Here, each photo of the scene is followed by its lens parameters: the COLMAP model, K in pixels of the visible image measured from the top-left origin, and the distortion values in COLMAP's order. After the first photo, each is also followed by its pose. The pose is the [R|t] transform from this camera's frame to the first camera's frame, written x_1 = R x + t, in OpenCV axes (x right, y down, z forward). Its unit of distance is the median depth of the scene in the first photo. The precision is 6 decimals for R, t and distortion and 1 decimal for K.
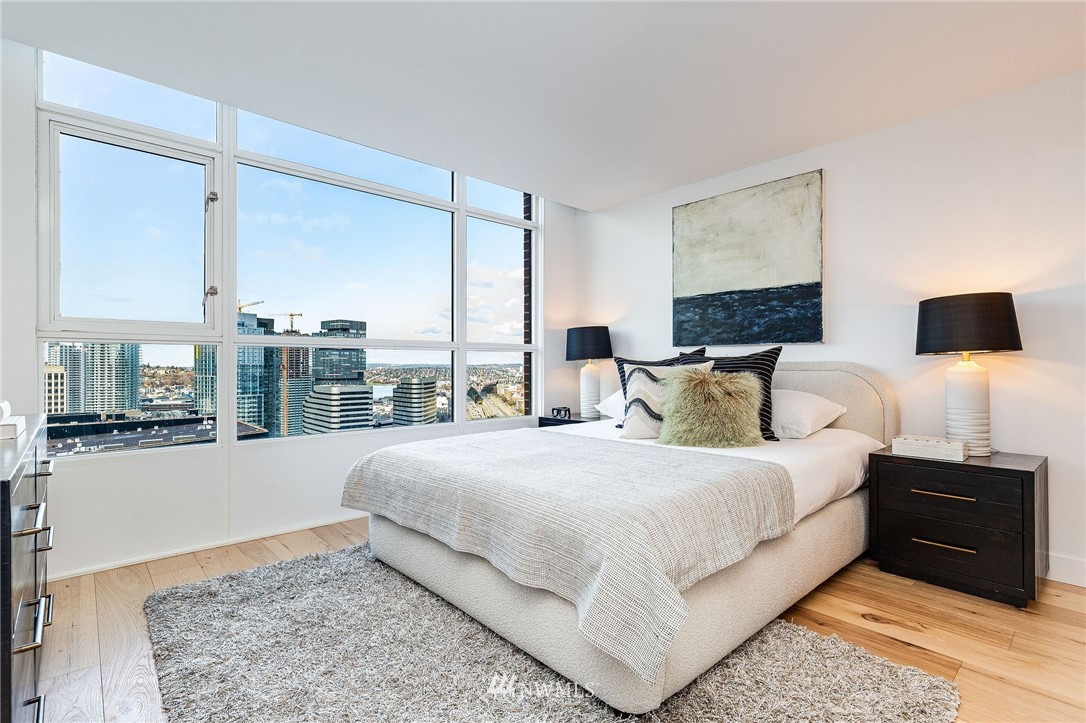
lens RADIAL K [[517.4, 0, 546.0], [0, 517.4, 364.2], [0, 0, 1]] dist [0.003752, 0.000153]
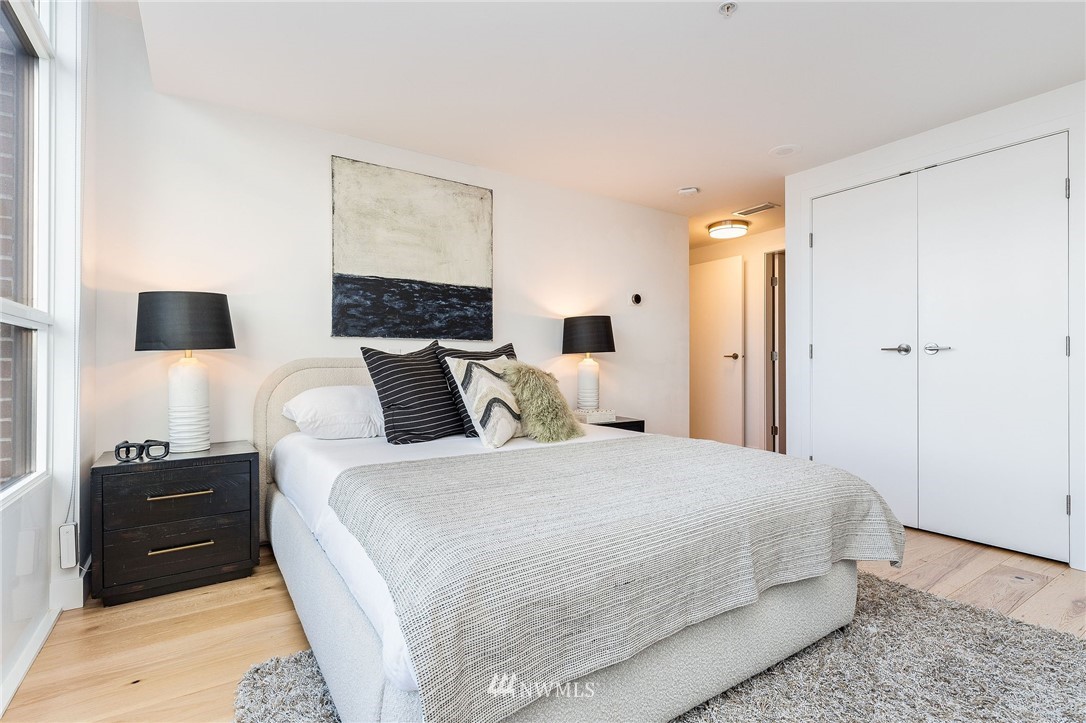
lens RADIAL K [[517.4, 0, 543.9], [0, 517.4, 361.4], [0, 0, 1]] dist [0.003752, 0.000153]
pose [[0.141404, 0.003444, 0.989946, -0.541724], [-0.002296, 0.999992, -0.003151, 0.005983], [-0.989949, -0.001827, 0.141410, 0.669047]]
